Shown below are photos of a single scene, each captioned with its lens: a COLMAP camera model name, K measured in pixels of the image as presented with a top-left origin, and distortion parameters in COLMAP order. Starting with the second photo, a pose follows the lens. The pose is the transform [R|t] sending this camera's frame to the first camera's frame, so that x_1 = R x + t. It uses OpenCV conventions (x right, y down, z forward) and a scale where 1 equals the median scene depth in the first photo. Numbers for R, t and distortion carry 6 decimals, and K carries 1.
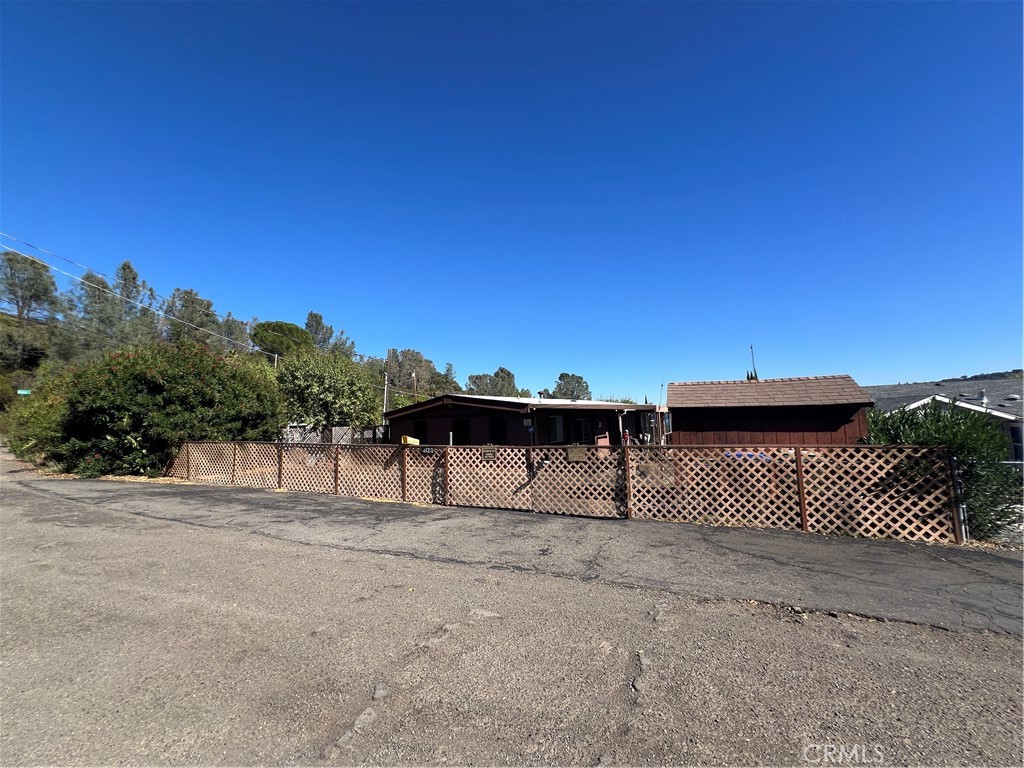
lens RADIAL K [[408.4, 0, 515.1], [0, 408.4, 382.3], [0, 0, 1]] dist [-0.001103, 0.000205]
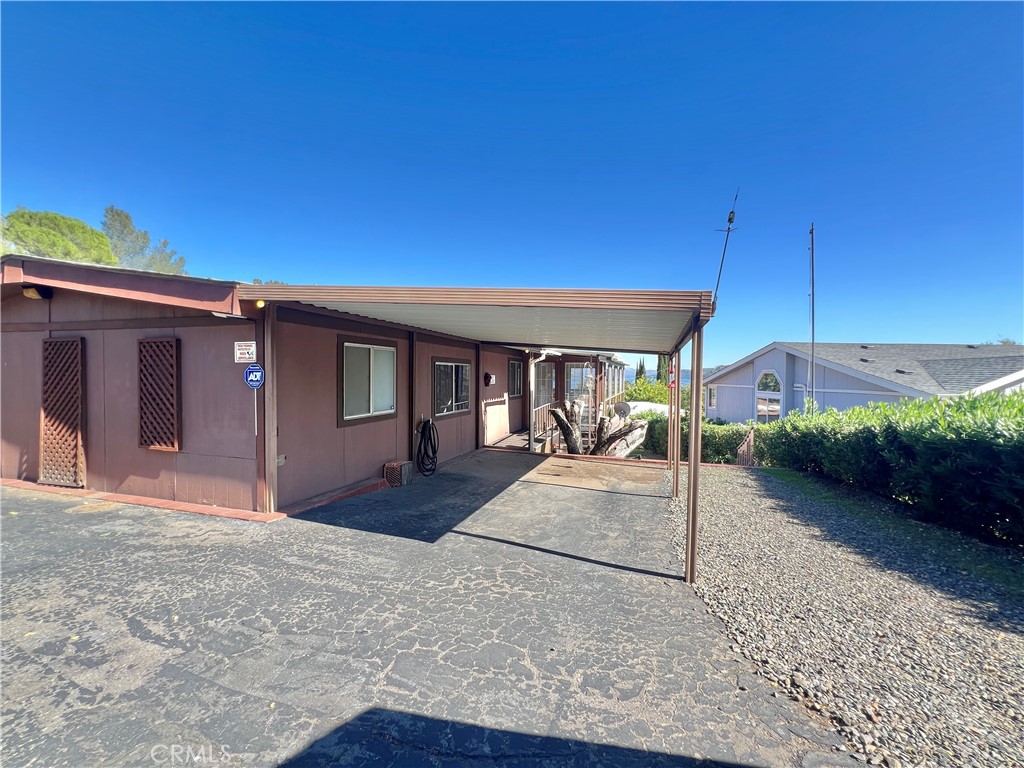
lens RADIAL K [[408.4, 0, 512.2], [0, 408.4, 384.2], [0, 0, 1]] dist [-0.001103, 0.000205]
pose [[0.978756, 0.043745, 0.200306, 0.133195], [-0.063417, 0.993657, 0.092870, 0.063333], [-0.194973, -0.103600, 0.975322, 0.514378]]
